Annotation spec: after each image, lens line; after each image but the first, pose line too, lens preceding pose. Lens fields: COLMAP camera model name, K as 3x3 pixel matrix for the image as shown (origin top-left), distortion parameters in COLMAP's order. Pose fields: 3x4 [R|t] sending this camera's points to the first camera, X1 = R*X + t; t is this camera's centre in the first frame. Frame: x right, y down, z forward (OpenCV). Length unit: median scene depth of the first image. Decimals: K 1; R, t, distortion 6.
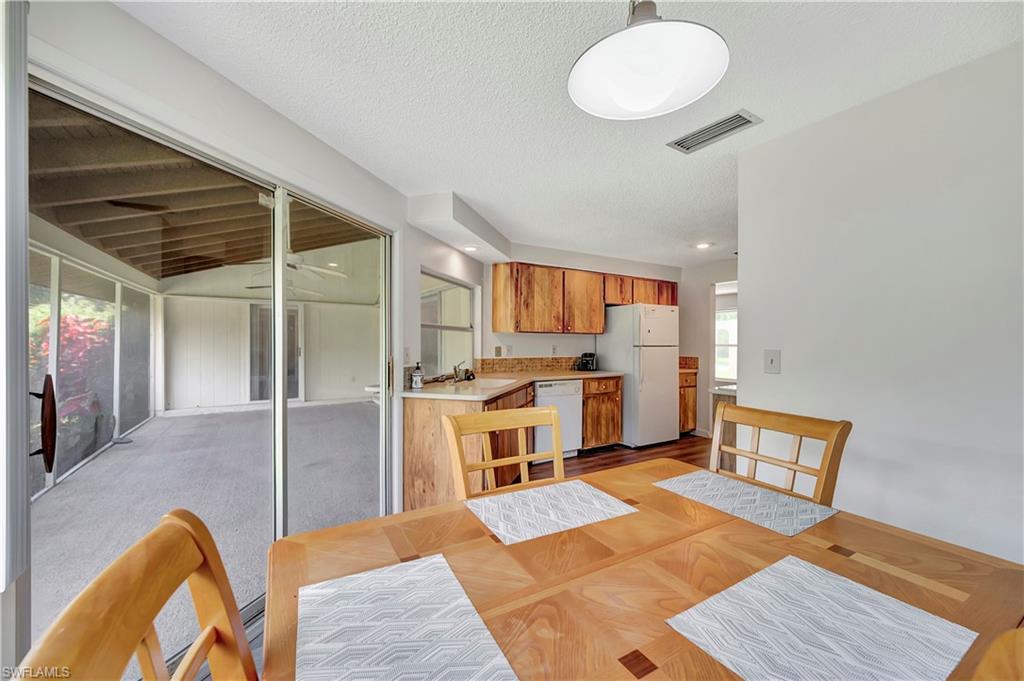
lens RADIAL K [[405.7, 0, 511.7], [0, 405.7, 339.6], [0, 0, 1]] dist [-0.001083, 0.000383]
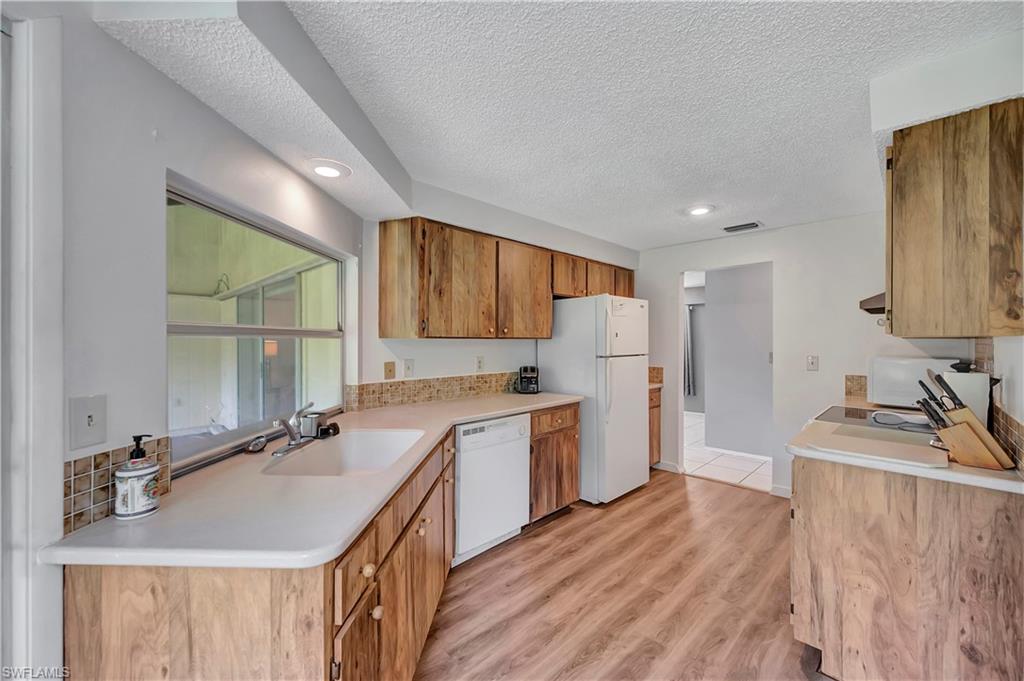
lens RADIAL K [[405.7, 0, 514.0], [0, 405.7, 335.8], [0, 0, 1]] dist [-0.001083, 0.000383]
pose [[0.969693, -0.002542, 0.244314, -0.002145], [0.003386, 0.999990, -0.003035, -0.018125], [-0.244304, 0.003770, 0.969691, 0.378527]]
